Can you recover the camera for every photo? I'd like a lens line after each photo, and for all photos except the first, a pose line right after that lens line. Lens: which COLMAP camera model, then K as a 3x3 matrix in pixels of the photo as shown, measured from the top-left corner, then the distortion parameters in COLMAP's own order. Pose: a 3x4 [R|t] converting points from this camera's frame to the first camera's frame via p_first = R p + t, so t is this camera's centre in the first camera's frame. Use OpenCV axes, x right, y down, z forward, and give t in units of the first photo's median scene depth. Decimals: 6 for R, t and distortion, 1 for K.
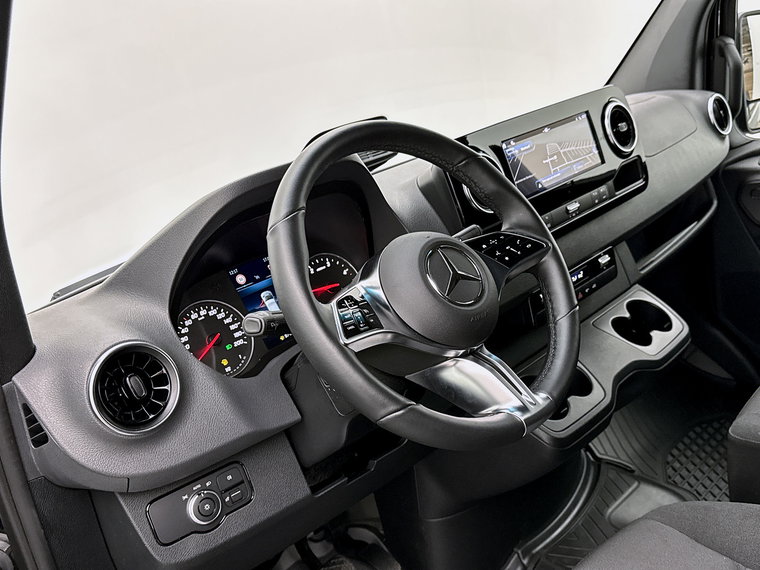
lens RADIAL K [[754.7, 0, 408.2], [0, 754.7, 266.7], [0, 0, 1]] dist [0.145669, 0.000000]
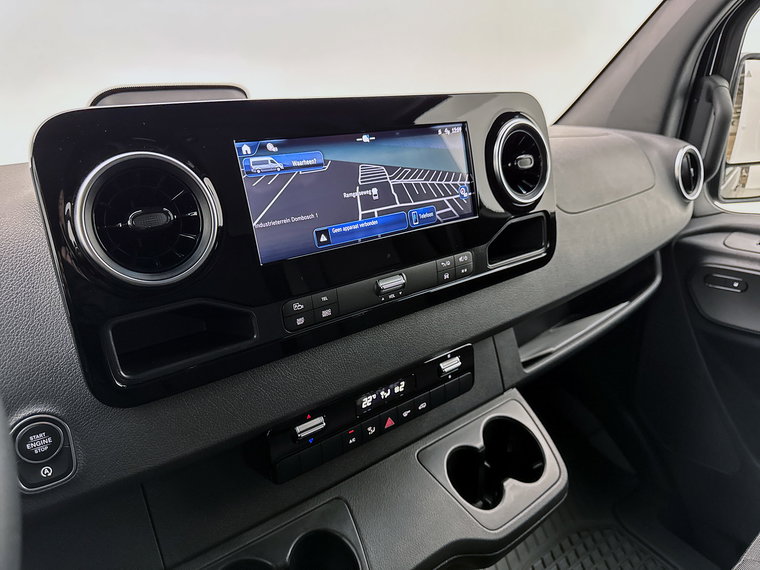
lens RADIAL K [[537.6, 0, 392.0], [0, 537.6, 289.2], [0, 0, 1]] dist [0.086005, -0.027939]
pose [[0.978780, 0.192324, -0.070725, 0.216965], [-0.185499, 0.978236, 0.092975, -0.098260], [0.087067, -0.077882, 0.993153, 0.526029]]
